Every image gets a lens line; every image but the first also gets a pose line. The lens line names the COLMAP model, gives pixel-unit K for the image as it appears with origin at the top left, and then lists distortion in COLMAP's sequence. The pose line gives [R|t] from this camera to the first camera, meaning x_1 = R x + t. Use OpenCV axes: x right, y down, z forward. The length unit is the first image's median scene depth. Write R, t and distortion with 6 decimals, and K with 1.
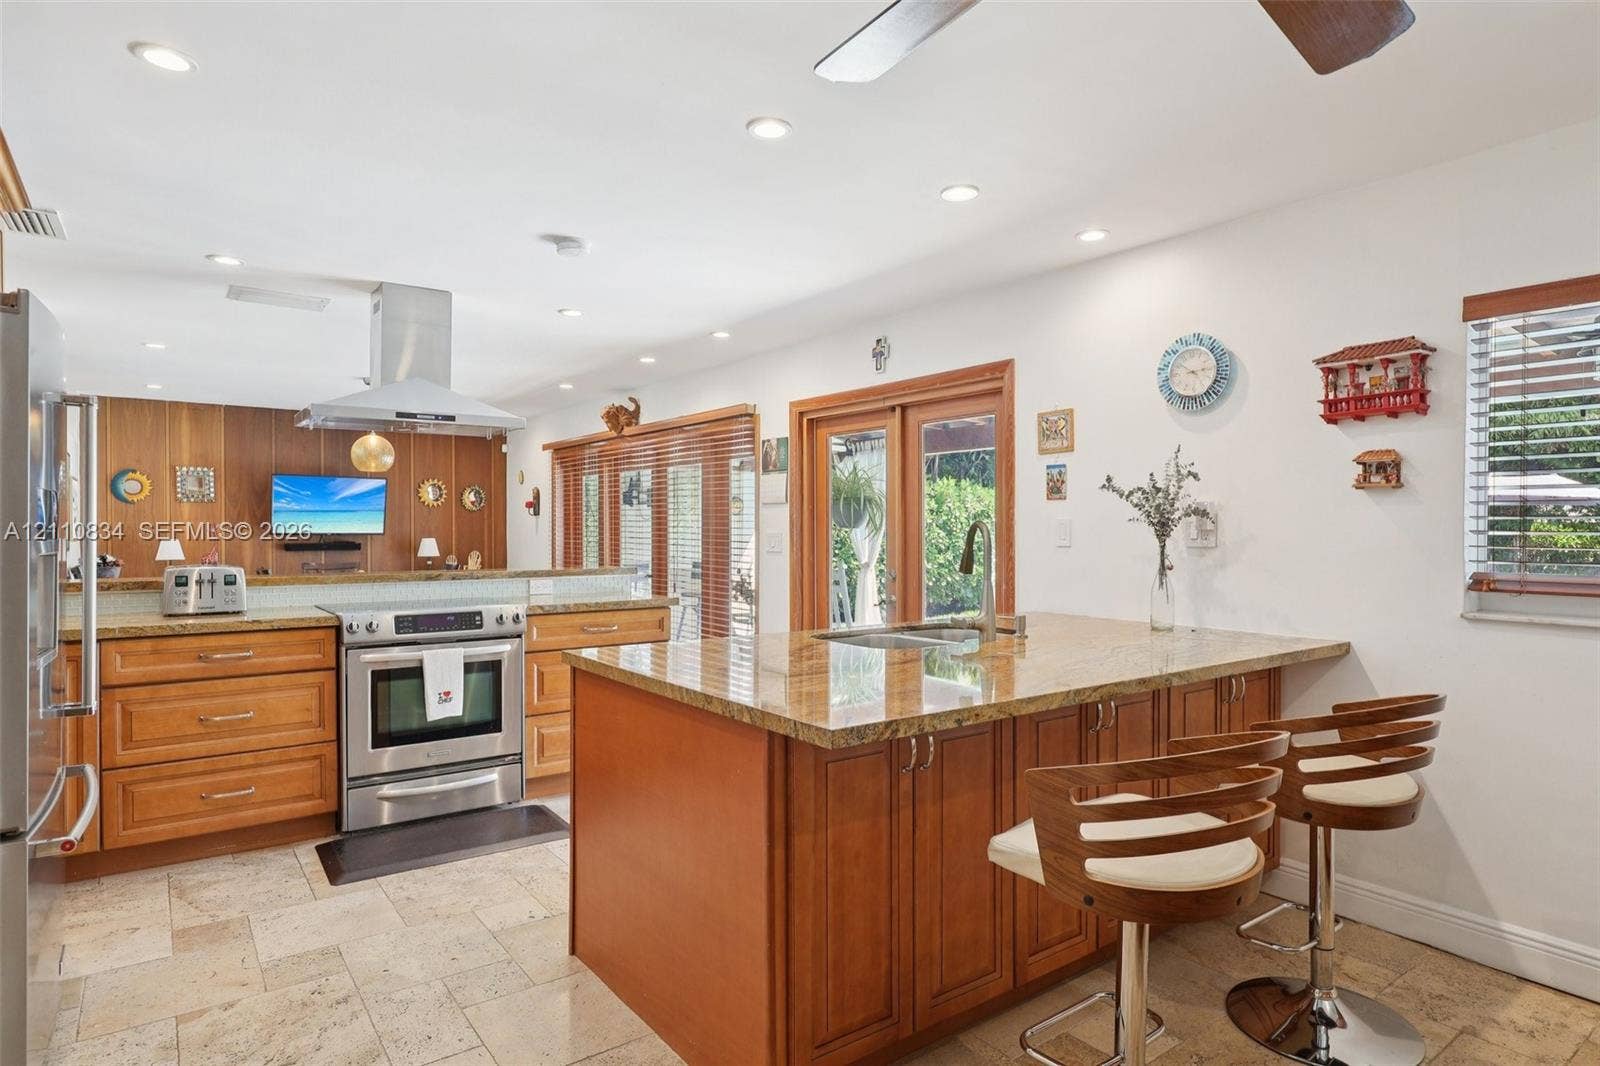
lens RADIAL K [[889.8, 0, 795.8], [0, 889.8, 540.5], [0, 0, 1]] dist [-0.000791, 0.000660]
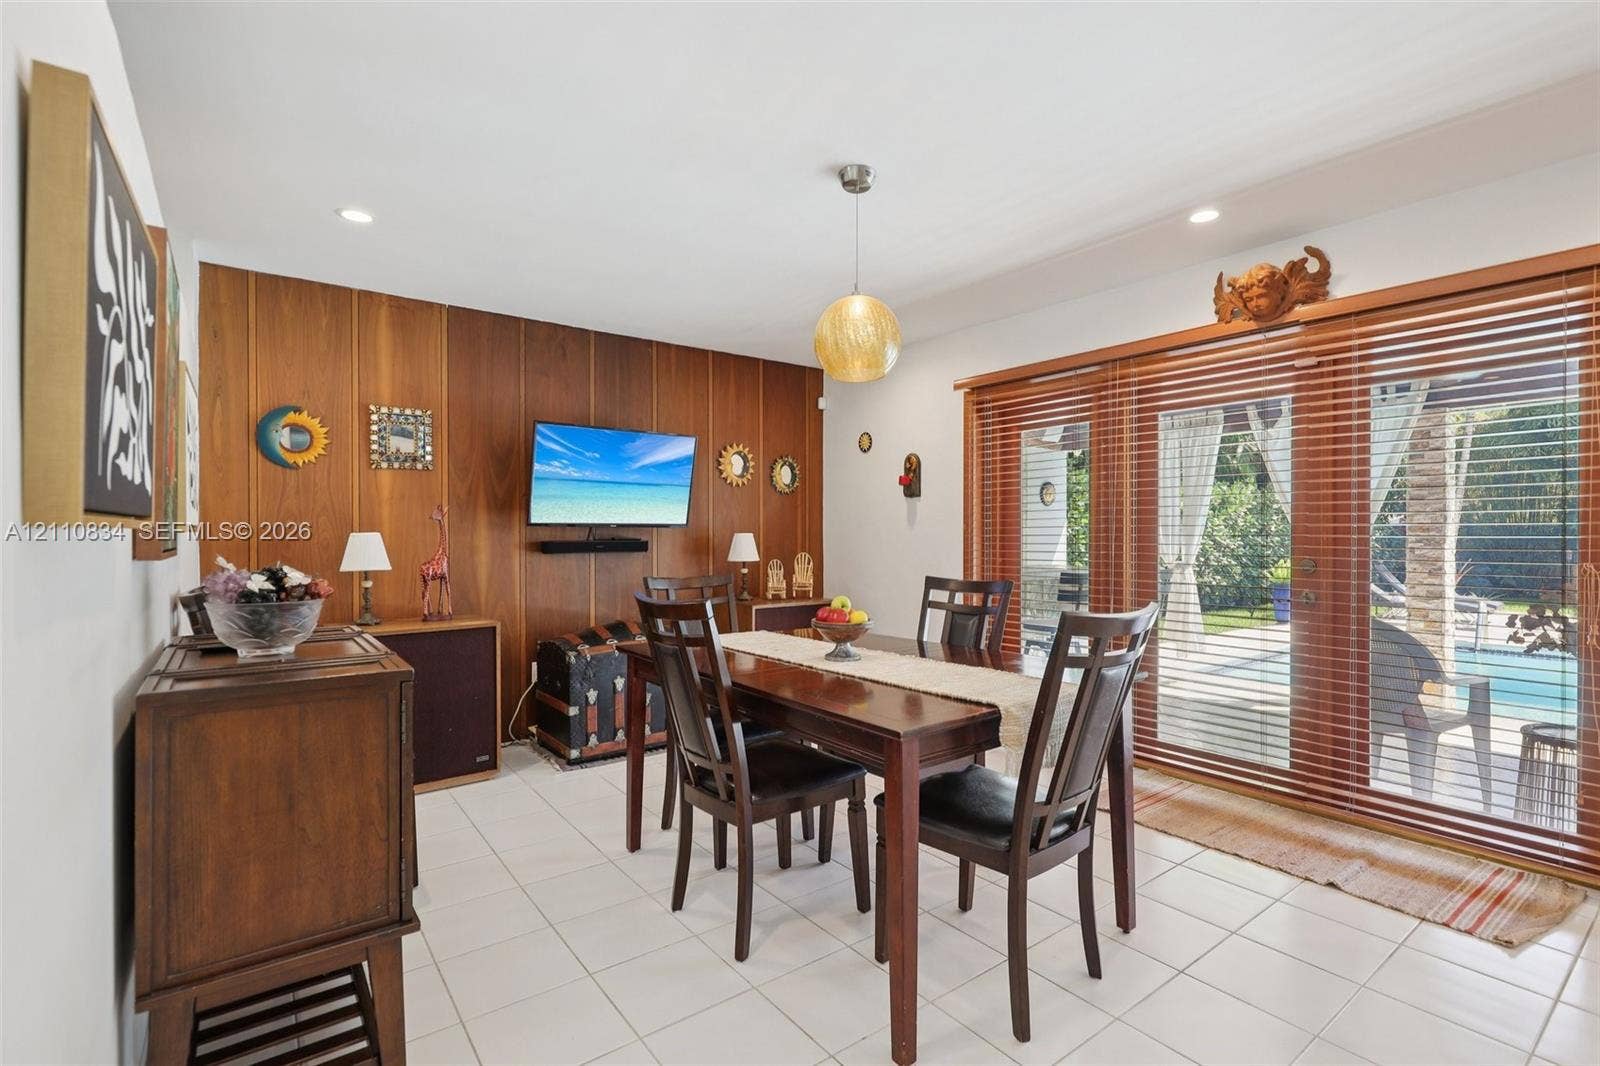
lens RADIAL K [[730.1, 0, 799.7], [0, 730.1, 537.3], [0, 0, 1]] dist [-0.001451, 0.000219]
pose [[0.999810, -0.003582, 0.019142, -0.423893], [0.003755, 0.999952, -0.009021, 0.005845], [-0.019109, 0.009092, 0.999776, 0.520704]]
